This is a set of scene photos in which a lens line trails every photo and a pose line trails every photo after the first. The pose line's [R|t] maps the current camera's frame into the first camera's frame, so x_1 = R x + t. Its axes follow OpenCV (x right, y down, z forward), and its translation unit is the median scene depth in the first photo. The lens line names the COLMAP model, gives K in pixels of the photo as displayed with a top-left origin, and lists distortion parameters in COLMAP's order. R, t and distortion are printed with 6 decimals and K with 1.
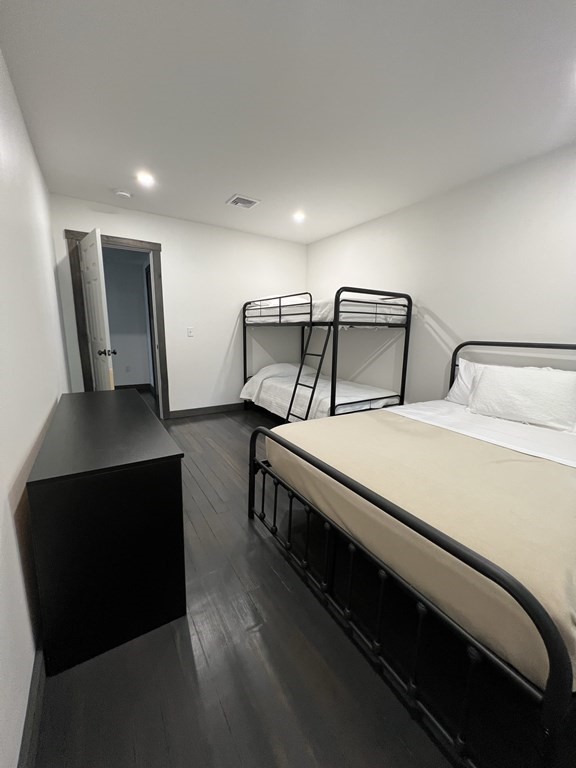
lens RADIAL K [[306.3, 0, 287.7], [0, 306.3, 383.5], [0, 0, 1]] dist [-0.002174, 0.000988]
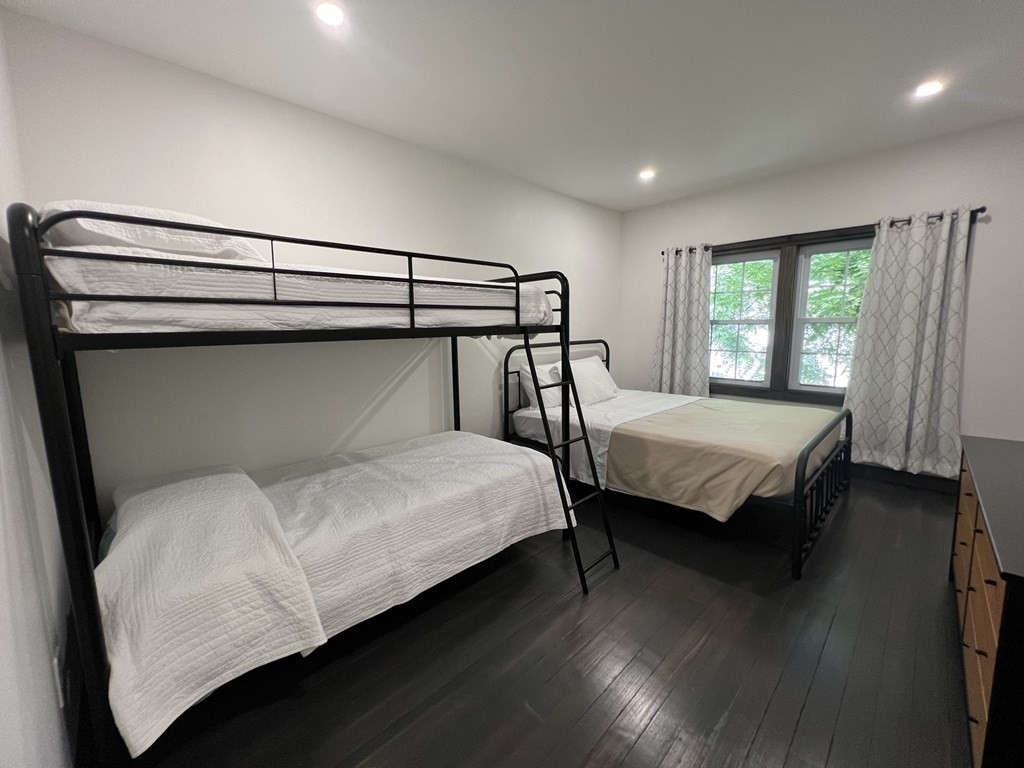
lens RADIAL K [[408.6, 0, 512.5], [0, 408.6, 379.2], [0, 0, 1]] dist [-0.002280, -0.000188]
pose [[-0.213140, -0.128572, 0.968525, -0.505390], [0.191779, 0.966513, 0.170509, -0.201694], [-0.958015, 0.222085, -0.181345, 1.000881]]
